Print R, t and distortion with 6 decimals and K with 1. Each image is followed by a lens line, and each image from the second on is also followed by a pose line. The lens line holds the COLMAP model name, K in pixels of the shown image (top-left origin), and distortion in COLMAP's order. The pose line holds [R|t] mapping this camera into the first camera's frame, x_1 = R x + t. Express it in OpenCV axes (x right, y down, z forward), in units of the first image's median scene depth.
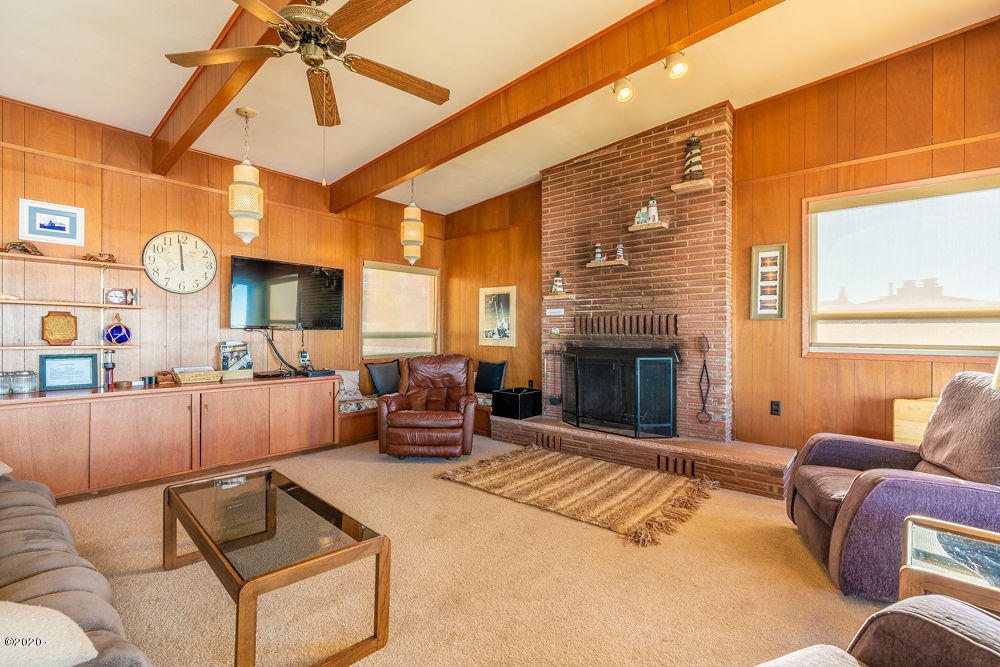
lens RADIAL K [[450.5, 0, 498.4], [0, 450.5, 331.9], [0, 0, 1]] dist [0.000066, 0.001141]
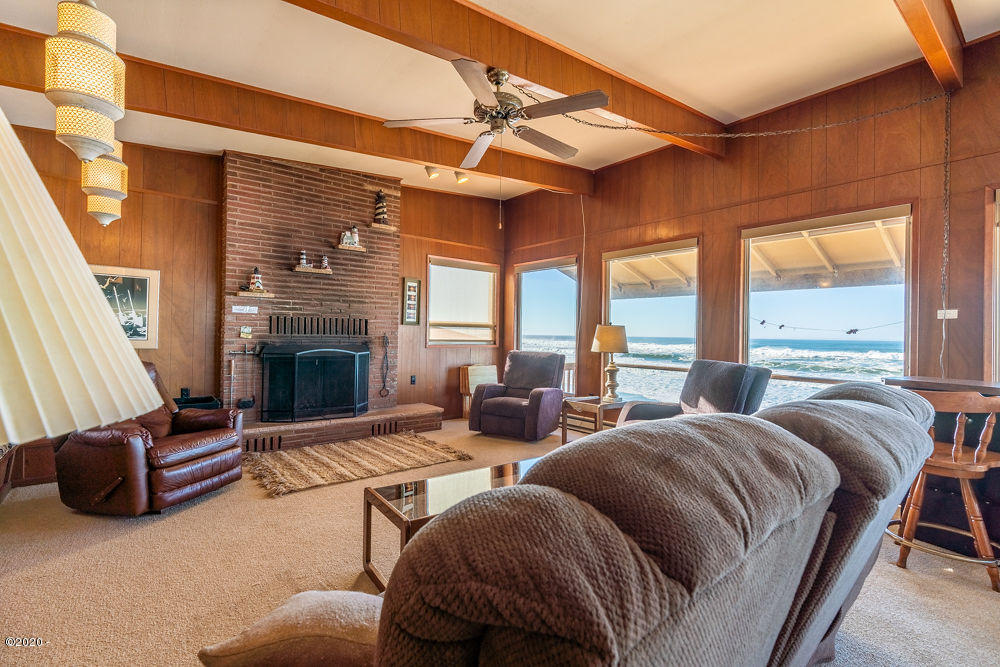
lens RADIAL K [[450.5, 0, 498.4], [0, 450.5, 331.9], [0, 0, 1]] dist [0.000066, 0.001141]
pose [[0.183944, 0.004271, 0.982928, -0.815189], [-0.014982, 0.999887, -0.001541, -0.004734], [-0.982823, -0.014443, 0.183987, 0.360620]]
